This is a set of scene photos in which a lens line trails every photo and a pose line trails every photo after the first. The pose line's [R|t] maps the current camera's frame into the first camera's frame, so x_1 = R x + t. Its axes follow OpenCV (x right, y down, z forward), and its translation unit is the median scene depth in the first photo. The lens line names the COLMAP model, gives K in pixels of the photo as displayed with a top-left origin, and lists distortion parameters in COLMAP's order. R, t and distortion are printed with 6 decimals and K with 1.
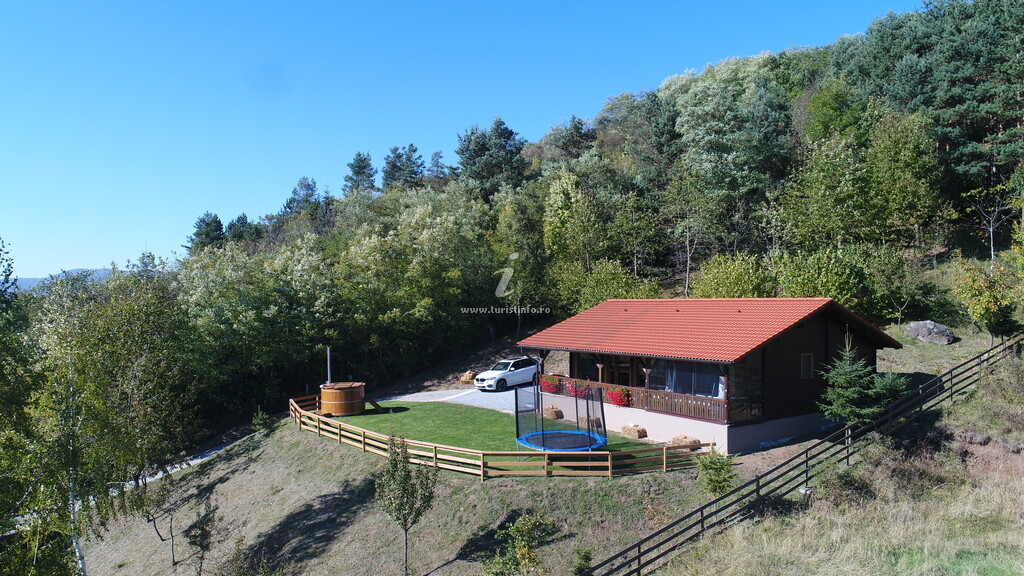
lens RADIAL K [[662.5, 0, 512.0], [0, 662.5, 288.0], [0, 0, 1]] dist [0.002332, 0.002383]
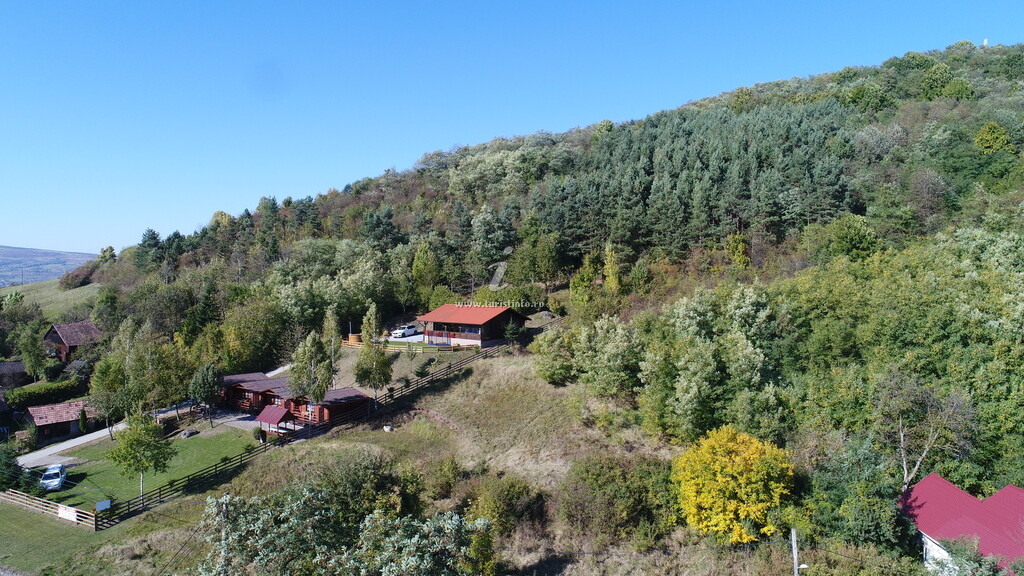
lens RADIAL K [[662.5, 0, 512.0], [0, 662.5, 288.0], [0, 0, 1]] dist [0.002332, 0.002383]
pose [[0.951525, 0.003939, 0.307545, -0.519621], [-0.017341, 0.999015, 0.040856, -0.195918], [-0.307081, -0.044208, 0.950656, -2.039477]]
